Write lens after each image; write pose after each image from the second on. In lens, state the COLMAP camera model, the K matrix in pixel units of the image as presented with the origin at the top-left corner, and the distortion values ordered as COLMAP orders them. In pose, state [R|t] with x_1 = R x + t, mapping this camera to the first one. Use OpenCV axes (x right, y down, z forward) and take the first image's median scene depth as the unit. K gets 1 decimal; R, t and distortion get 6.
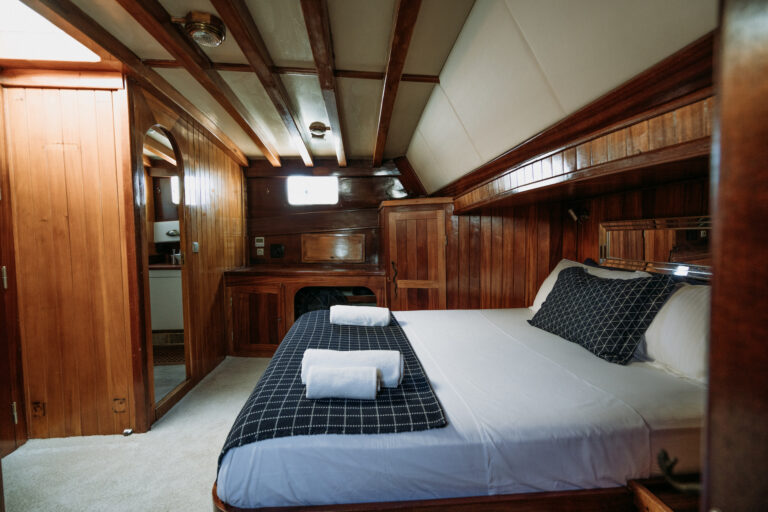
lens RADIAL K [[344.2, 0, 387.0], [0, 344.2, 255.7], [0, 0, 1]] dist [-0.001141, 0.000084]
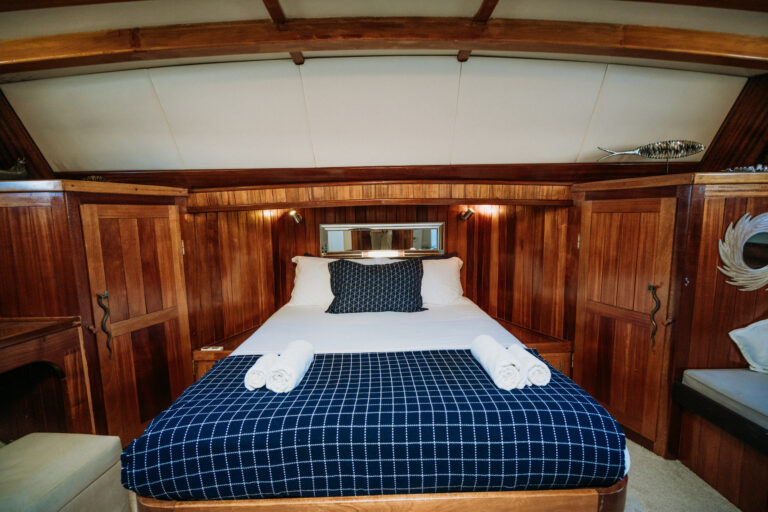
lens RADIAL K [[347.4, 0, 386.9], [0, 347.4, 261.1], [0, 0, 1]] dist [-0.002977, -0.000189]
pose [[0.066855, -0.108897, 0.991802, -0.523222], [0.071579, 0.991989, 0.104093, -0.062946], [-0.995192, 0.064033, 0.074114, 0.527298]]
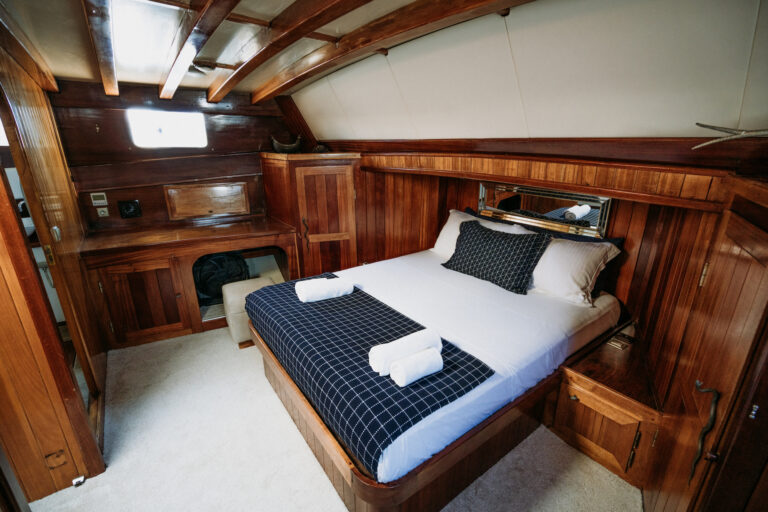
lens RADIAL K [[344.2, 0, 387.0], [0, 344.2, 255.7], [0, 0, 1]] dist [-0.001141, 0.000084]
pose [[0.849508, -0.157829, 0.503414, -0.311686], [0.020653, 0.963420, 0.267198, -0.145400], [-0.527171, -0.216590, 0.821693, 0.034470]]
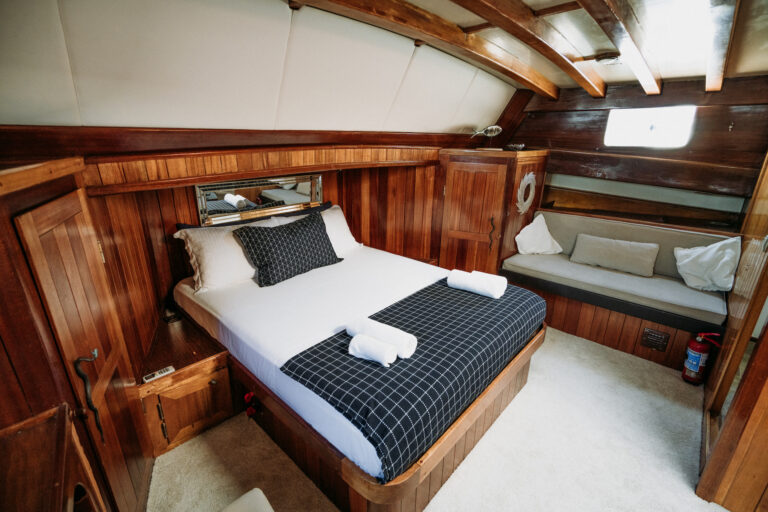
lens RADIAL K [[344.2, 0, 387.0], [0, 344.2, 255.7], [0, 0, 1]] dist [-0.001141, 0.000084]
pose [[-0.679290, -0.235611, 0.695020, -0.415637], [0.038307, 0.934386, 0.354196, -0.190703], [-0.732870, 0.267226, -0.625694, 1.011212]]
